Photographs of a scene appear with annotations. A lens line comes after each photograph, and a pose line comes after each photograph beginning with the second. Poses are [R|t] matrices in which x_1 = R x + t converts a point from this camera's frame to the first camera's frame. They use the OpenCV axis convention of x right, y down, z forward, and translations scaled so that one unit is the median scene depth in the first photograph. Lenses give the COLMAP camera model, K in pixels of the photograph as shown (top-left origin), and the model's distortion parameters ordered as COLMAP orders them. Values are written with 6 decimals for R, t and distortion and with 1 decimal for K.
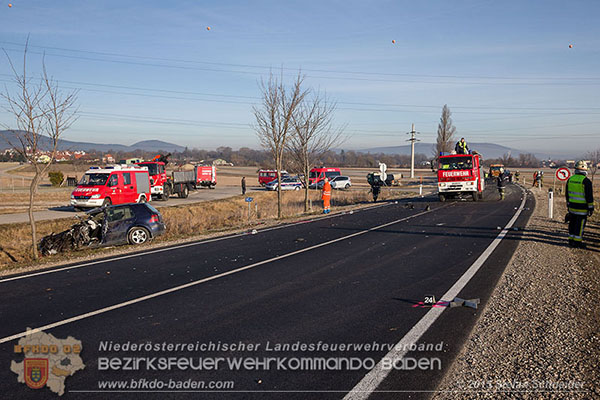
lens RADIAL K [[602.8, 0, 297.4], [0, 602.8, 194.9], [0, 0, 1]] dist [-0.038853, 0.000000]
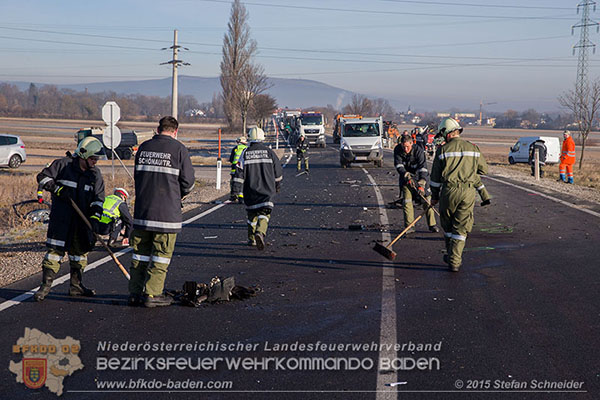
lens RADIAL K [[1085.1, 0, 310.2], [0, 1085.1, 218.8], [0, 0, 1]] dist [0.219817, 0.000000]
pose [[0.950024, -0.012677, 0.311918, 0.014538], [-0.000935, 0.999055, 0.043452, -0.002874], [-0.312175, -0.041572, 0.949115, 0.096336]]
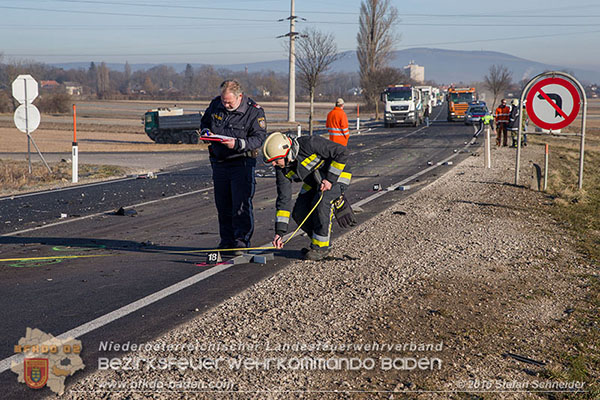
lens RADIAL K [[1178.3, 0, 304.0], [0, 1178.3, 200.2], [0, 0, 1]] dist [0.160739, 0.000000]
pose [[0.988994, -0.014658, 0.147228, 0.058925], [0.009122, 0.999228, 0.038205, -0.003241], [-0.147675, -0.036442, 0.988364, 0.116234]]
